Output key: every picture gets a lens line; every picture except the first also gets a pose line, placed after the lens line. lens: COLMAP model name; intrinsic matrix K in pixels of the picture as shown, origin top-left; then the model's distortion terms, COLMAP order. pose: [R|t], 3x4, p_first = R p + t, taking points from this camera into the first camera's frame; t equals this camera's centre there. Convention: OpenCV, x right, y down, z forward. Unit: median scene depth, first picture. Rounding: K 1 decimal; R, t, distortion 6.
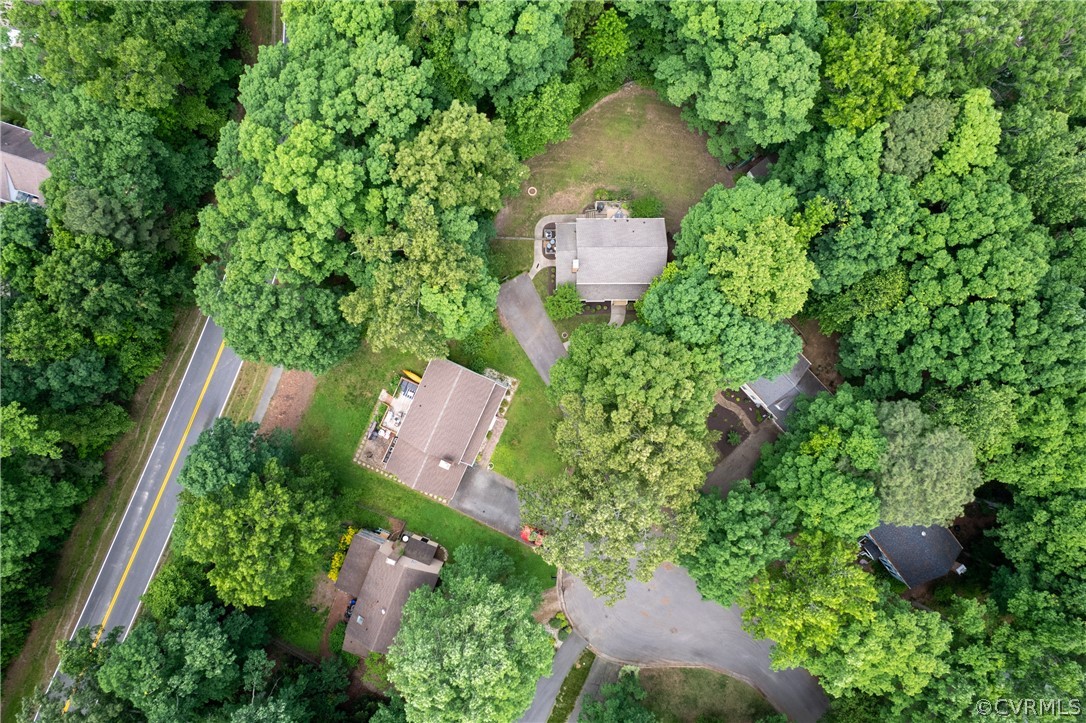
lens RADIAL K [[687.6, 0, 547.0], [0, 687.6, 361.3], [0, 0, 1]] dist [-0.026059, 0.000203]
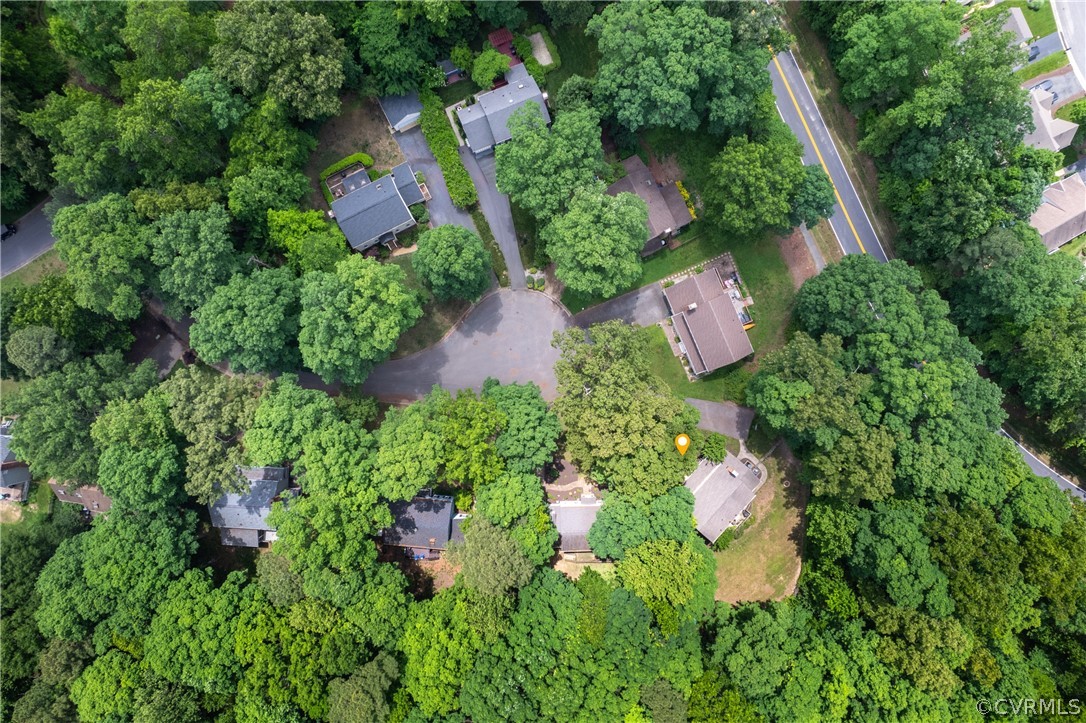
lens RADIAL K [[687.6, 0, 545.4], [0, 687.6, 358.6], [0, 0, 1]] dist [-0.026059, 0.000203]
pose [[-0.677283, 0.735656, -0.009880, 0.172947], [-0.735608, -0.677353, -0.008533, 0.370543], [-0.012969, 0.001488, 0.999915, -0.454337]]
